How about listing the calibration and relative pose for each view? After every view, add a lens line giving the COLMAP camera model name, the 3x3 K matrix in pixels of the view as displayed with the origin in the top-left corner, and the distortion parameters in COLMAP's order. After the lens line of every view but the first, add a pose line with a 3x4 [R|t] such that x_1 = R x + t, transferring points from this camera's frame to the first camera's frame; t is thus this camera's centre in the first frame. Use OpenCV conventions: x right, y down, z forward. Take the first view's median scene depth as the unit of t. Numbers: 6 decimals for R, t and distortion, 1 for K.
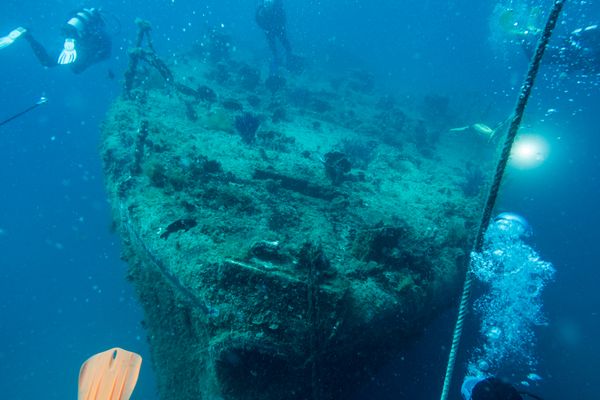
lens RADIAL K [[549.6, 0, 301.0], [0, 549.6, 203.0], [0, 0, 1]] dist [0.368426, 0.077673]
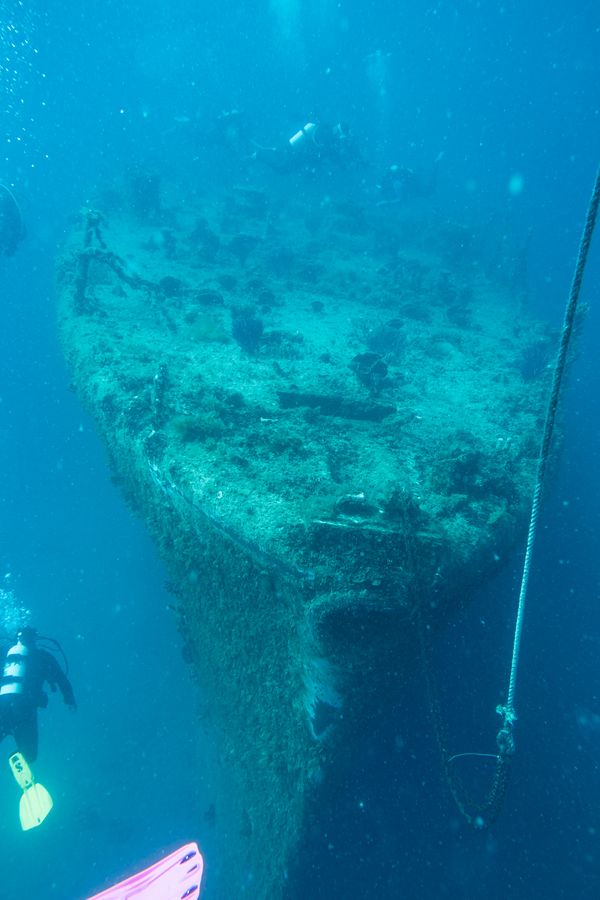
lens RADIAL K [[824.4, 0, 304.1], [0, 824.4, 452.1], [0, 0, 1]] dist [0.368426, 0.077673]
pose [[0.988290, -0.141391, 0.057378, -0.161627], [0.135277, 0.985825, 0.099244, -0.115685], [-0.070597, -0.090320, 0.993407, -0.285180]]
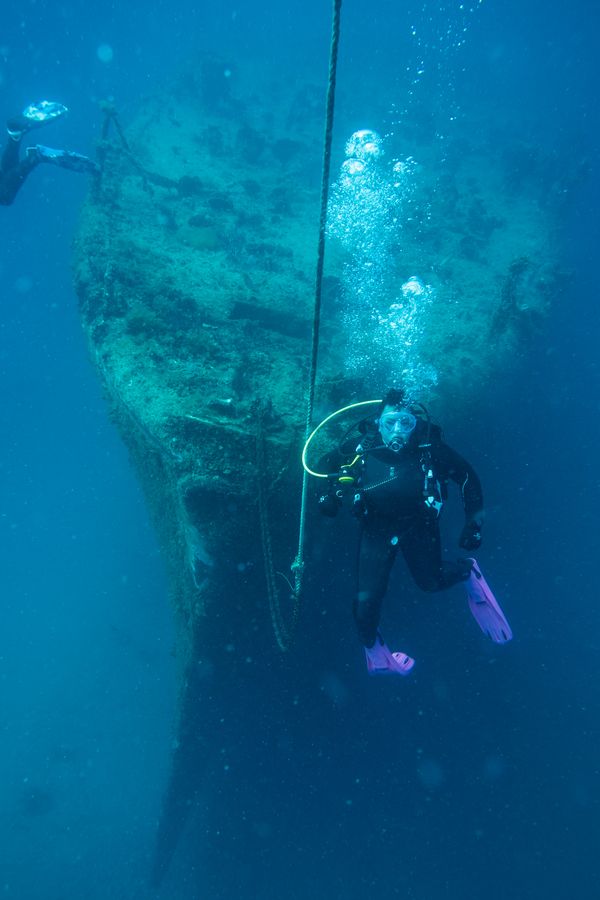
lens RADIAL K [[824.4, 0, 303.5], [0, 824.4, 450.3], [0, 0, 1]] dist [0.368426, 0.077673]
pose [[0.996169, 0.006108, -0.087241, 0.193710], [0.011803, 0.979042, 0.203316, -0.129772], [0.086654, -0.203567, 0.975219, -0.500816]]
